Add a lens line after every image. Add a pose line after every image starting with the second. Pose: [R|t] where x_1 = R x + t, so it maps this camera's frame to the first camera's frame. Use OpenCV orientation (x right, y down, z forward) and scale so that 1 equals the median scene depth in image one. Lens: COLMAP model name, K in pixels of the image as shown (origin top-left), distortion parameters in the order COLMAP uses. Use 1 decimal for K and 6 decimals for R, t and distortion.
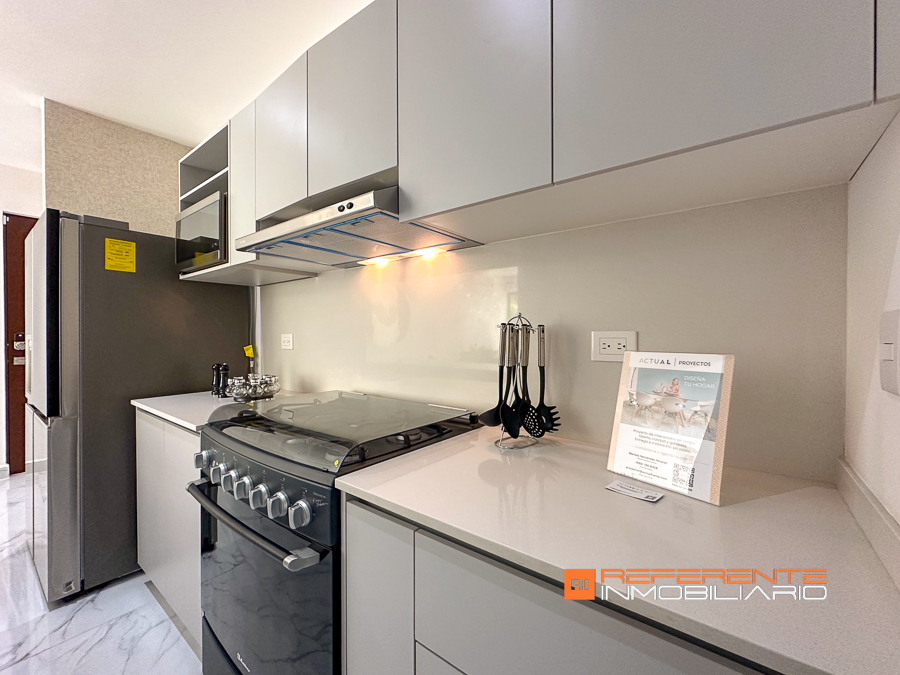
lens RADIAL K [[366.6, 0, 448.9], [0, 366.6, 333.3], [0, 0, 1]] dist [-0.001495, 0.000285]
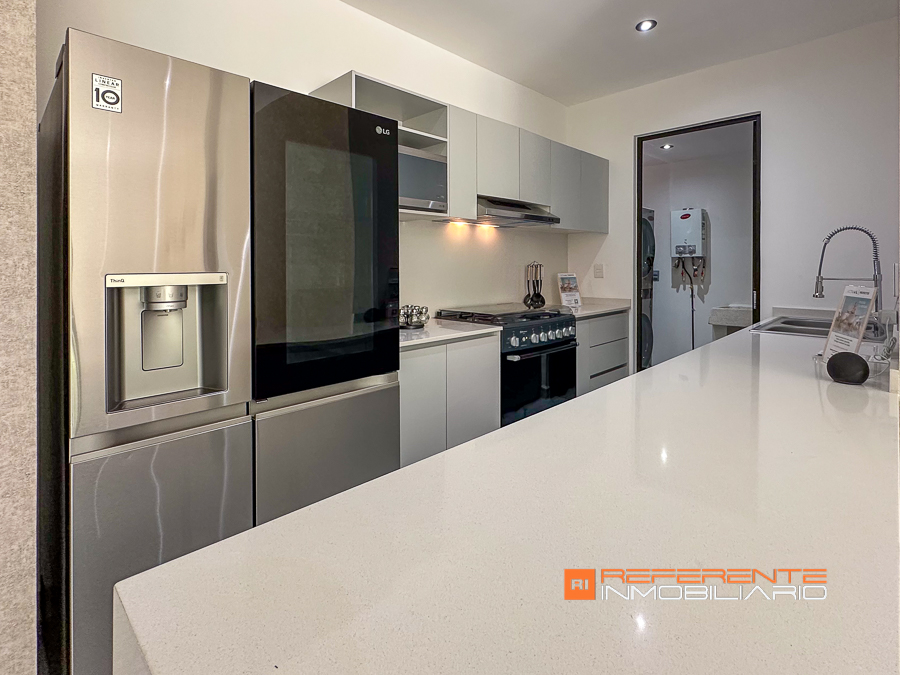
lens RADIAL K [[464.9, 0, 482.5], [0, 464.9, 265.0], [0, 0, 1]] dist [-0.005535, -0.001666]
pose [[0.086951, 0.002753, 0.996209, -2.082707], [-0.001216, 0.999996, -0.002657, -0.007362], [-0.996212, -0.000980, 0.086954, 0.698776]]
